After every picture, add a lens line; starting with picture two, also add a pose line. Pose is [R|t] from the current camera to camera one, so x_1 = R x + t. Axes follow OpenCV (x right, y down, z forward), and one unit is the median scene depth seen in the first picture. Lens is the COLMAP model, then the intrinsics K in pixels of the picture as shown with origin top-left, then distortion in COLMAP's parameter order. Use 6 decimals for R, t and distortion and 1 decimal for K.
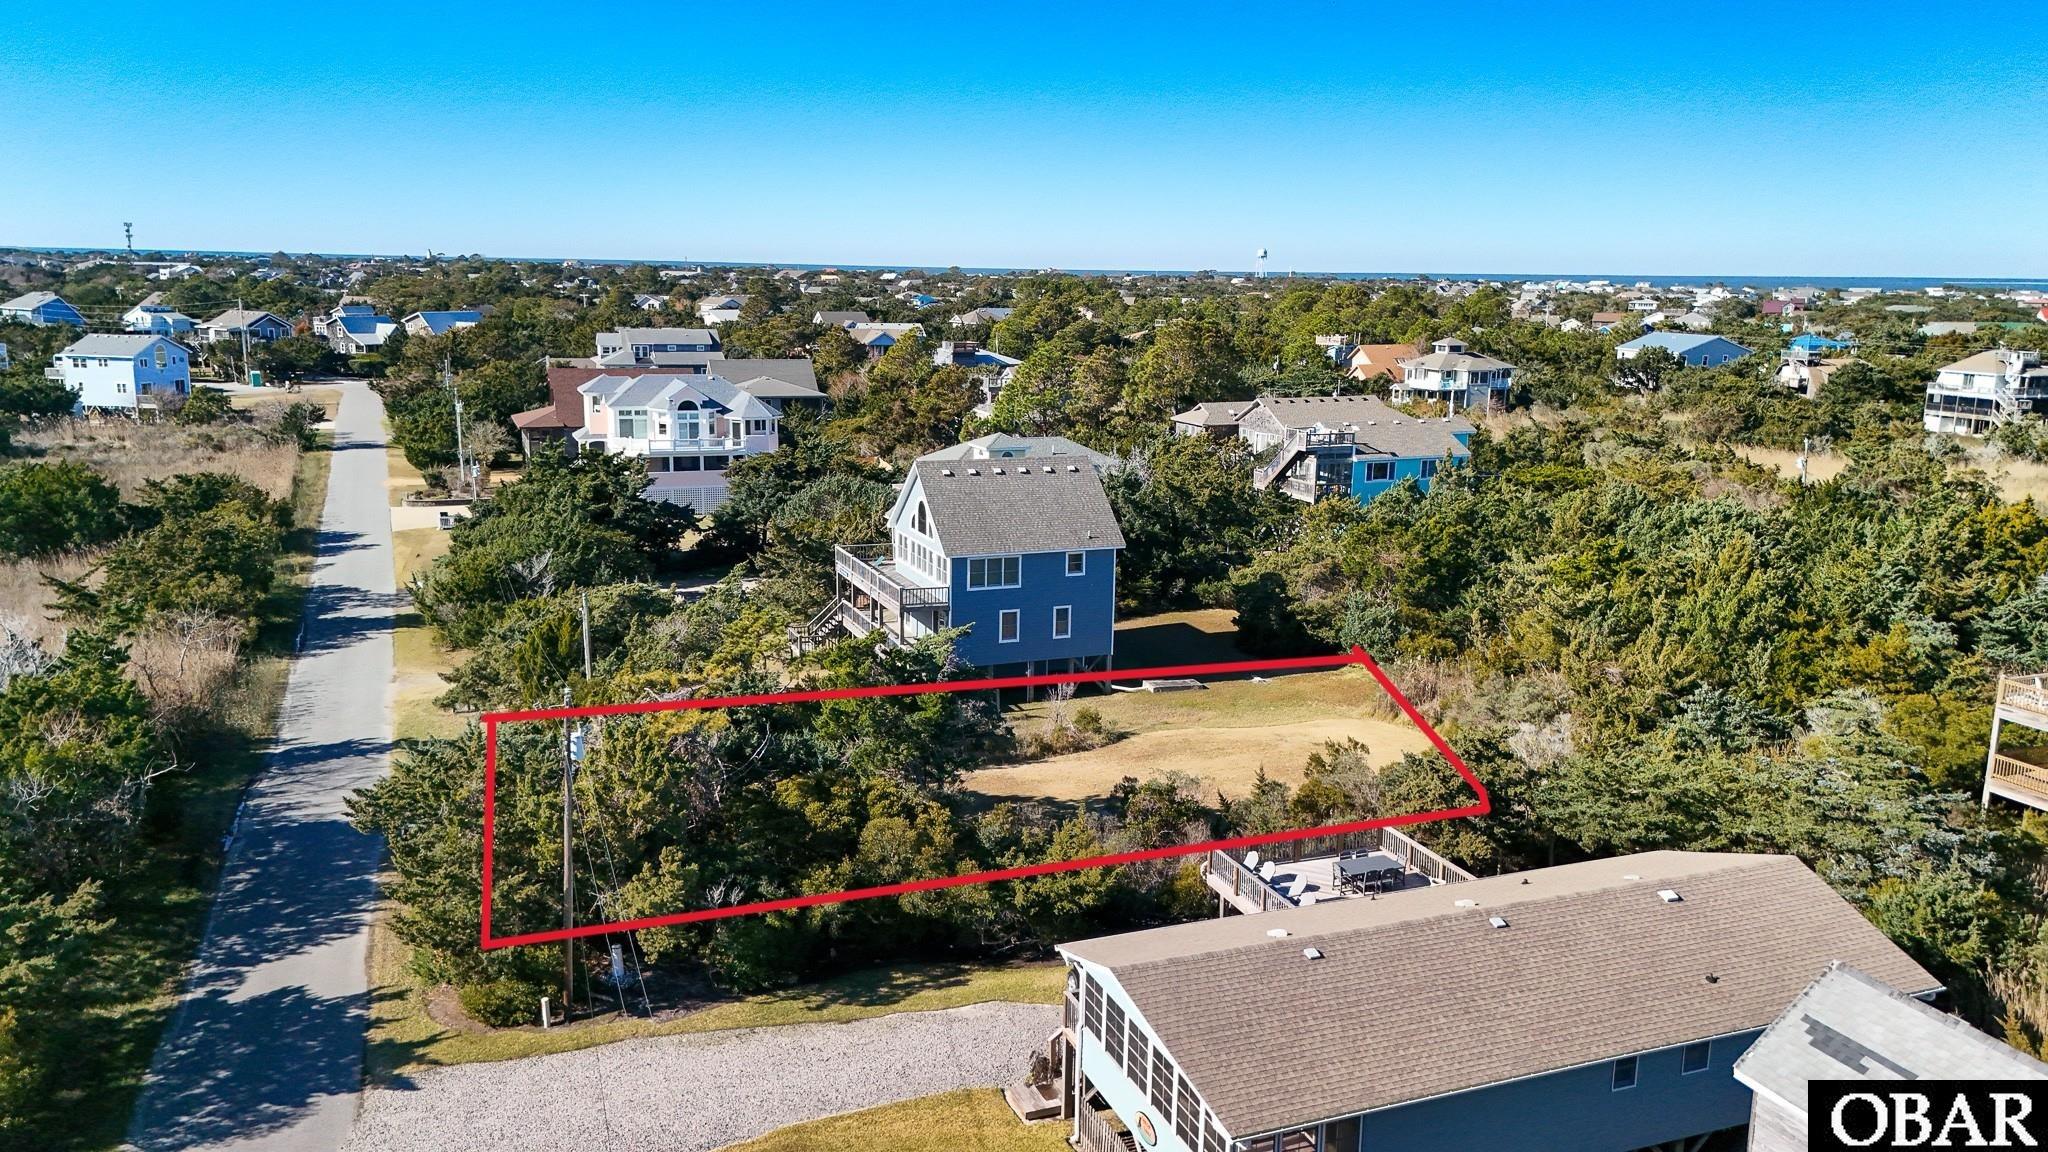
lens RADIAL K [[1482.3, 0, 1022.2], [0, 1482.3, 589.7], [0, 0, 1]] dist [0.079142, -0.075272]
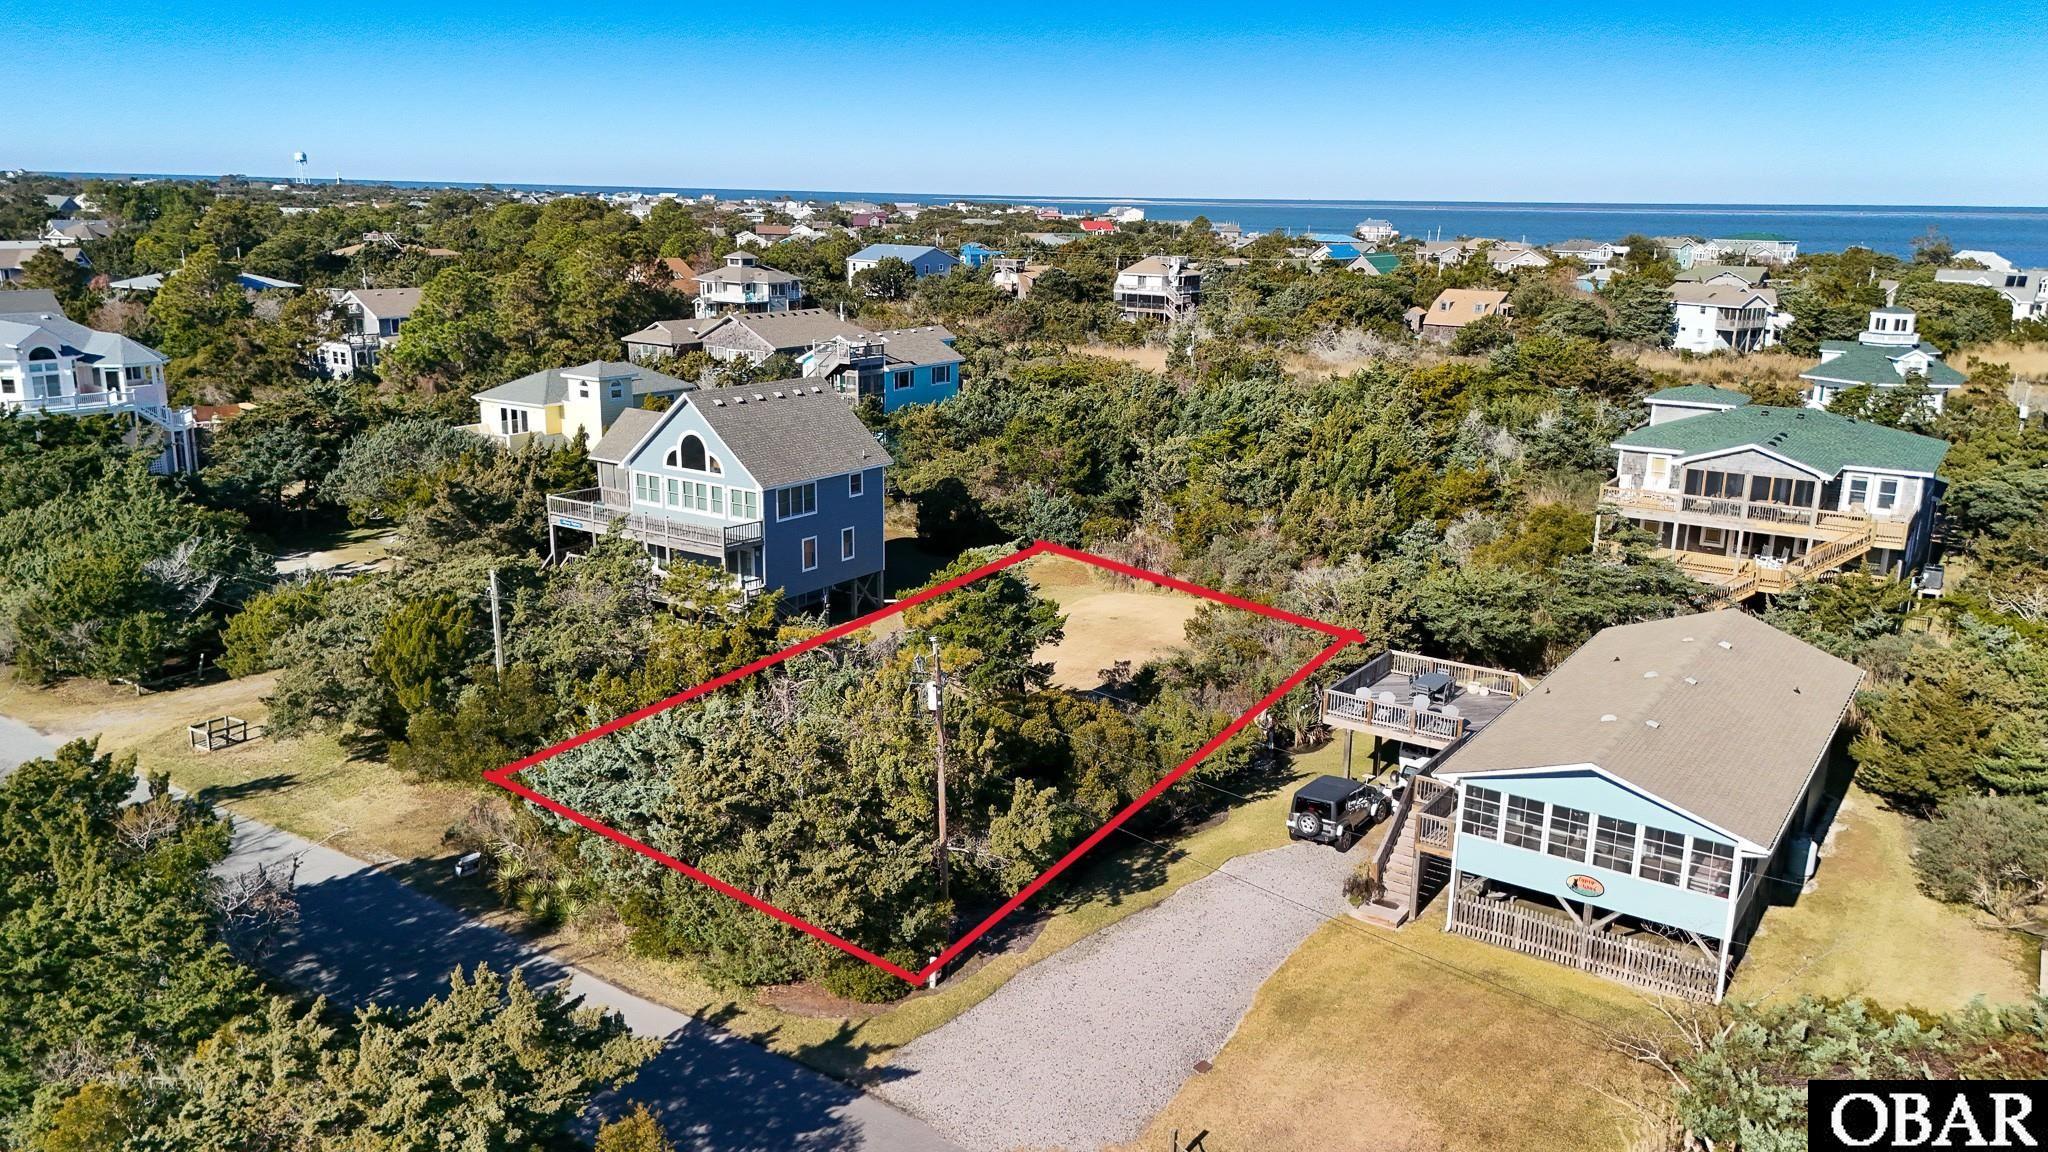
lens RADIAL K [[1482.3, 0, 1022.2], [0, 1482.3, 589.7], [0, 0, 1]] dist [0.079142, -0.075272]
pose [[0.827909, -0.143731, 0.542133, -0.385686], [0.113131, 0.989534, 0.089581, -0.022037], [-0.549335, -0.012832, 0.835504, 0.084525]]
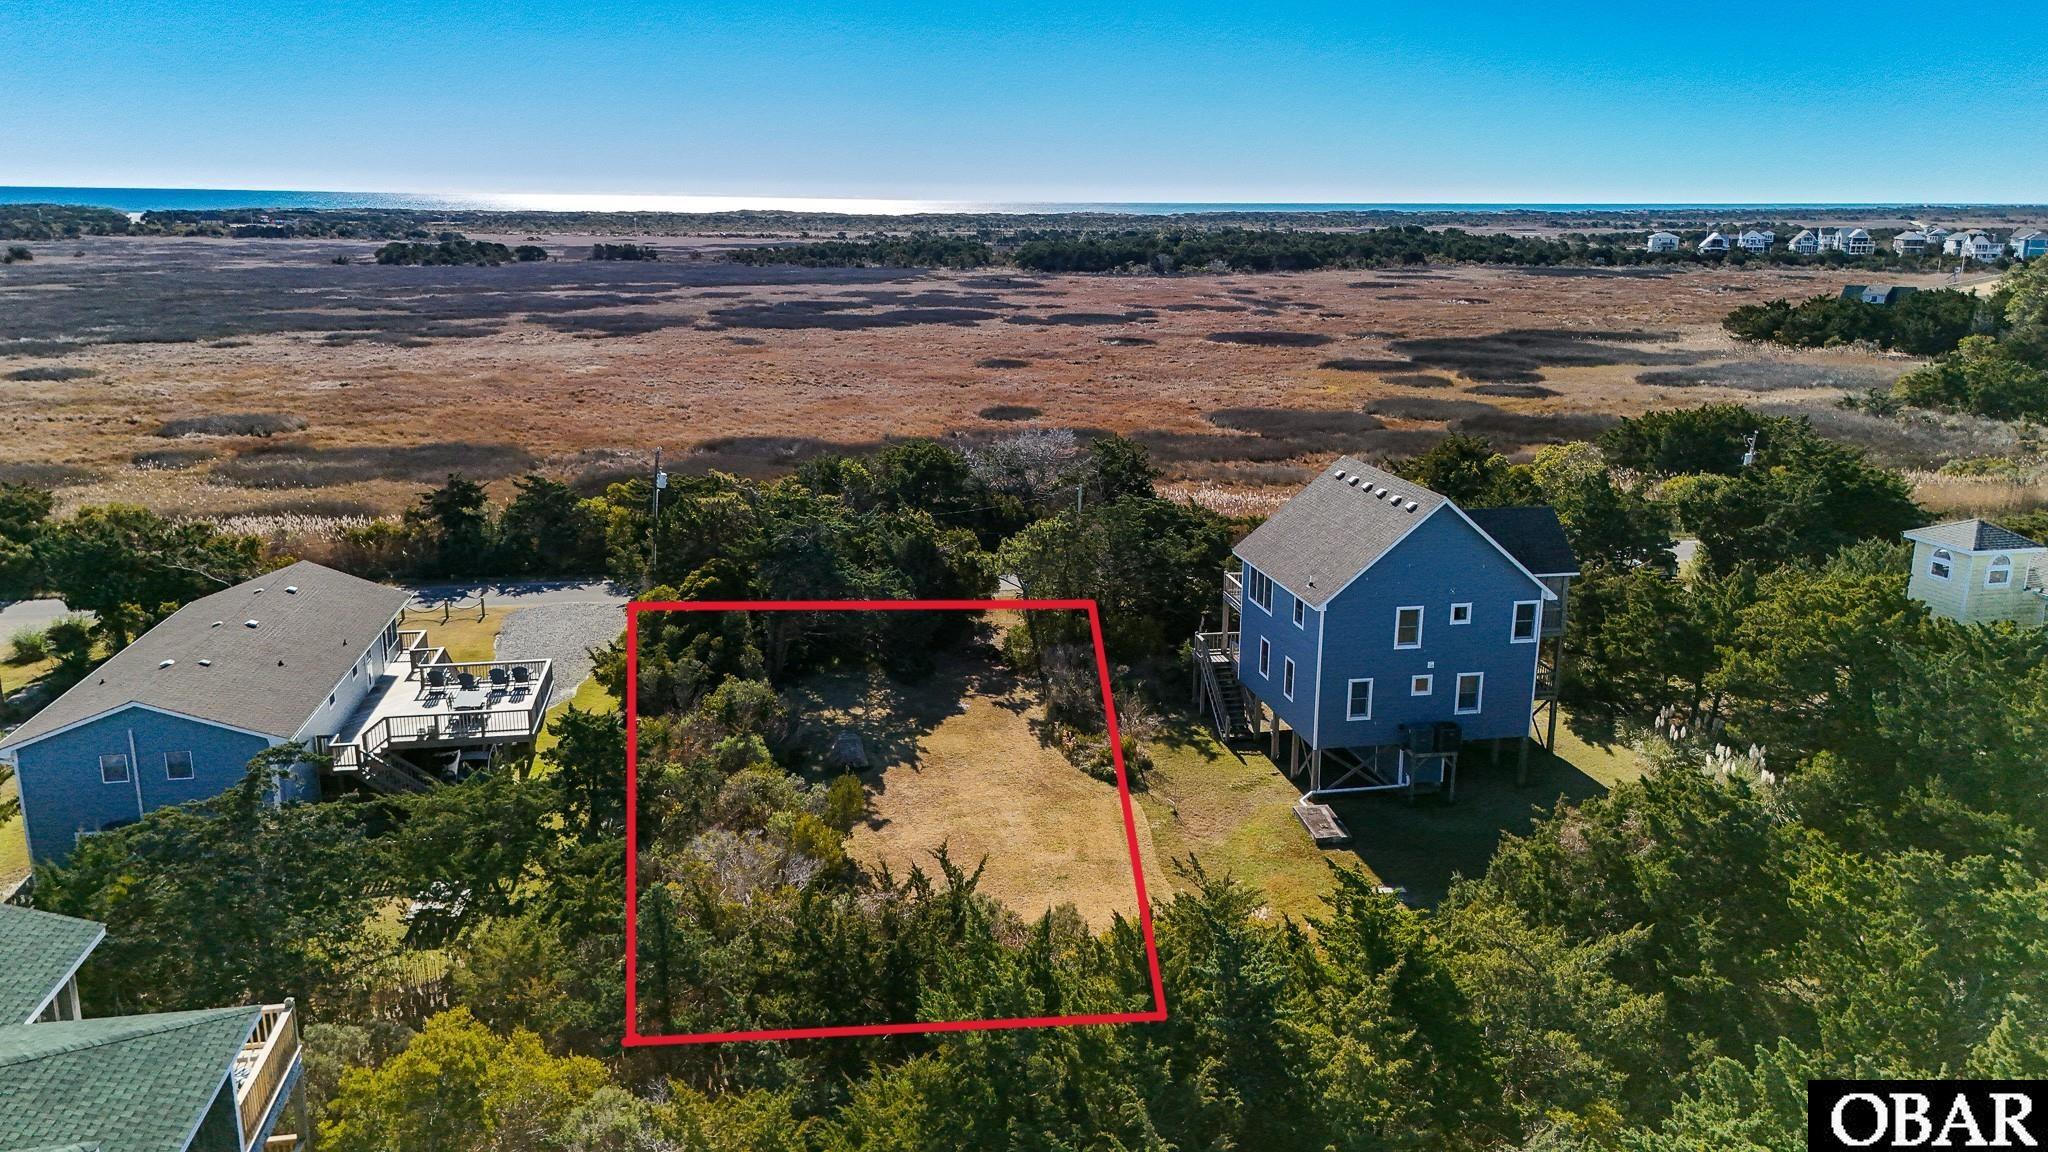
lens RADIAL K [[1482.3, 0, 1022.2], [0, 1482.3, 589.7], [0, 0, 1]] dist [0.079142, -0.075272]
pose [[-0.184706, 0.229102, -0.955718, 0.725452], [-0.215926, 0.939229, 0.266880, -0.184617], [0.958780, 0.255658, -0.124013, 0.860417]]
